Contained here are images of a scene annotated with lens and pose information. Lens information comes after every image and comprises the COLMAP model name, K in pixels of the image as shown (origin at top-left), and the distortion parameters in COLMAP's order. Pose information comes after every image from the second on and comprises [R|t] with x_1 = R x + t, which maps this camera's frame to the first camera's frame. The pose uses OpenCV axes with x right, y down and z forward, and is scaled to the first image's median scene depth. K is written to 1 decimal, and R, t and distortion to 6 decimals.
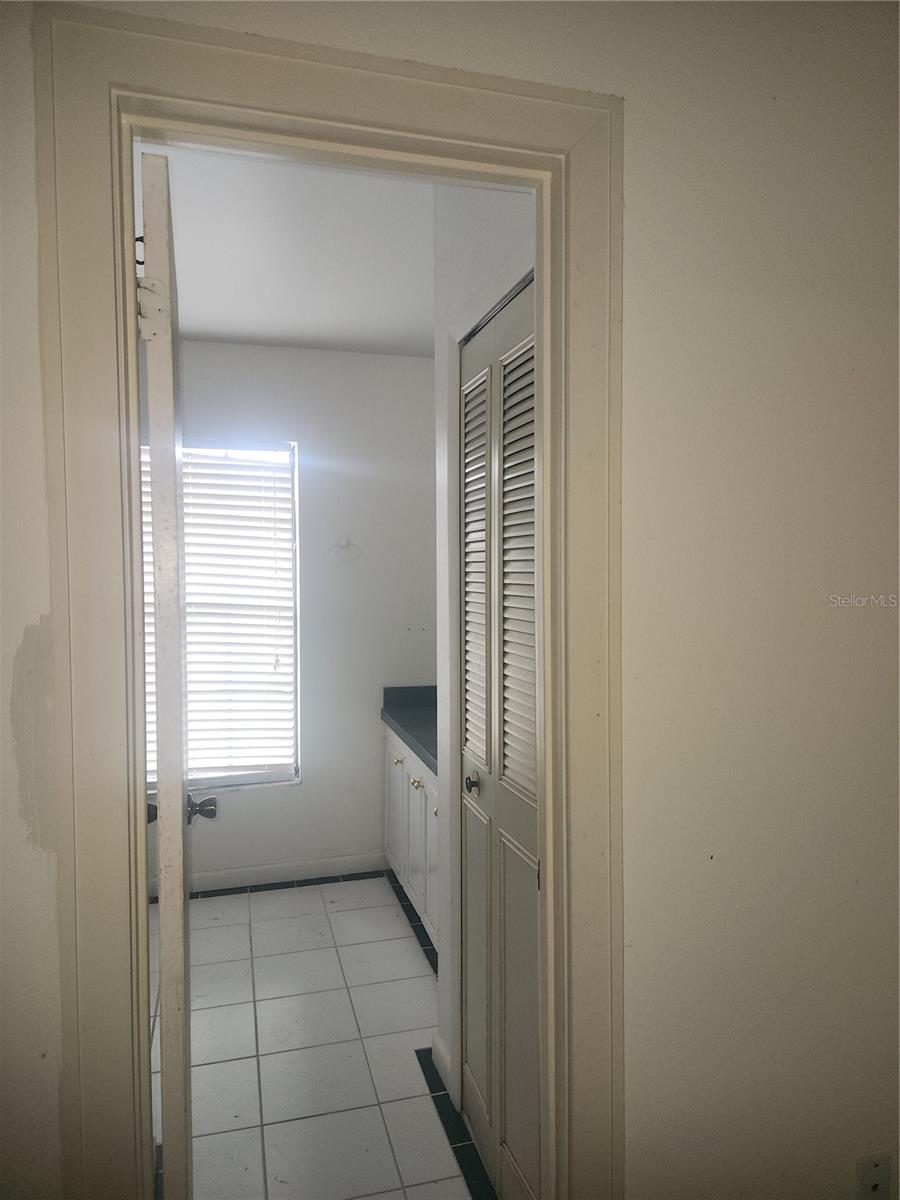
lens RADIAL K [[801.7, 0, 450.0], [0, 801.7, 600.0], [0, 0, 1]] dist [0.065189, -0.064240]
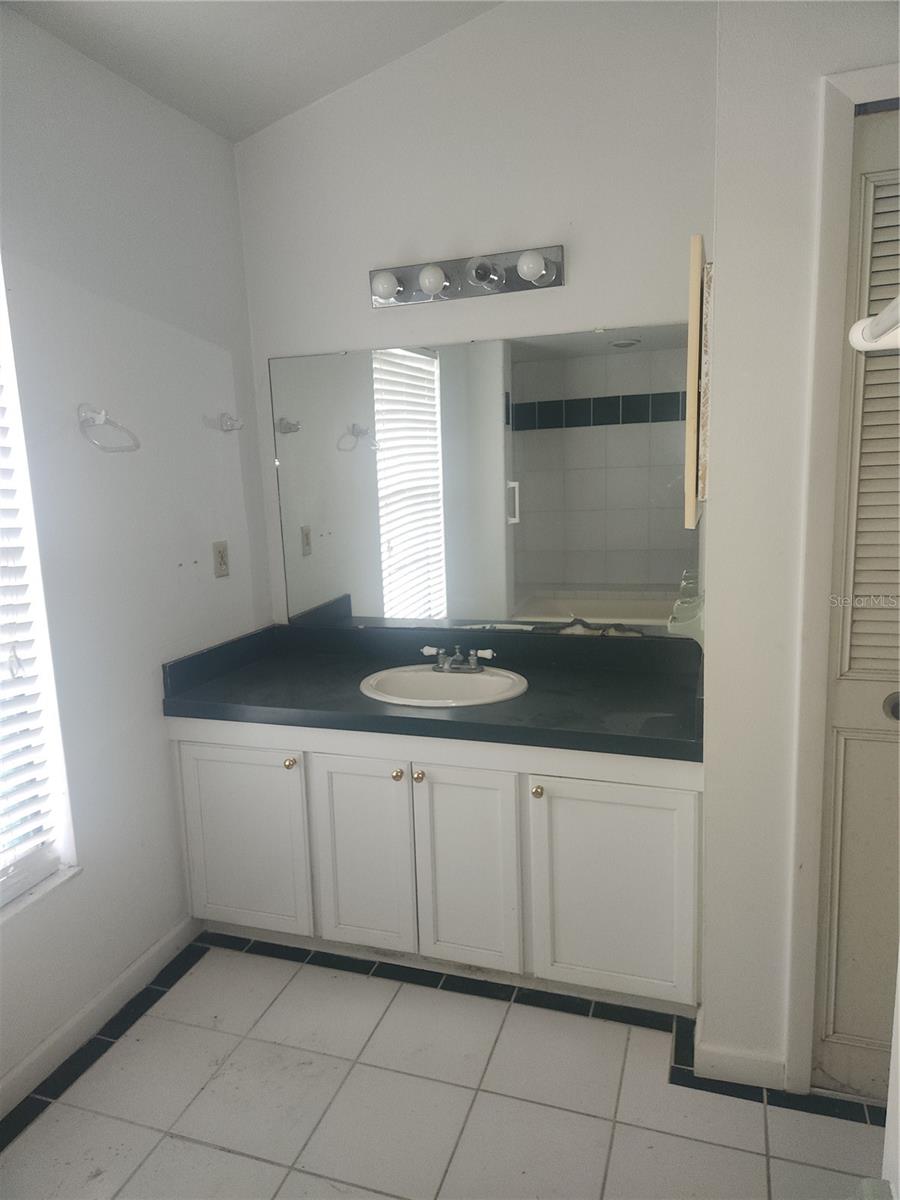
lens RADIAL K [[801.7, 0, 450.0], [0, 801.7, 600.0], [0, 0, 1]] dist [0.065189, -0.064240]
pose [[0.546230, -0.145223, 0.824950, -0.479135], [0.061193, 0.989143, 0.133609, -0.010395], [-0.835397, -0.022500, 0.549186, 0.494416]]
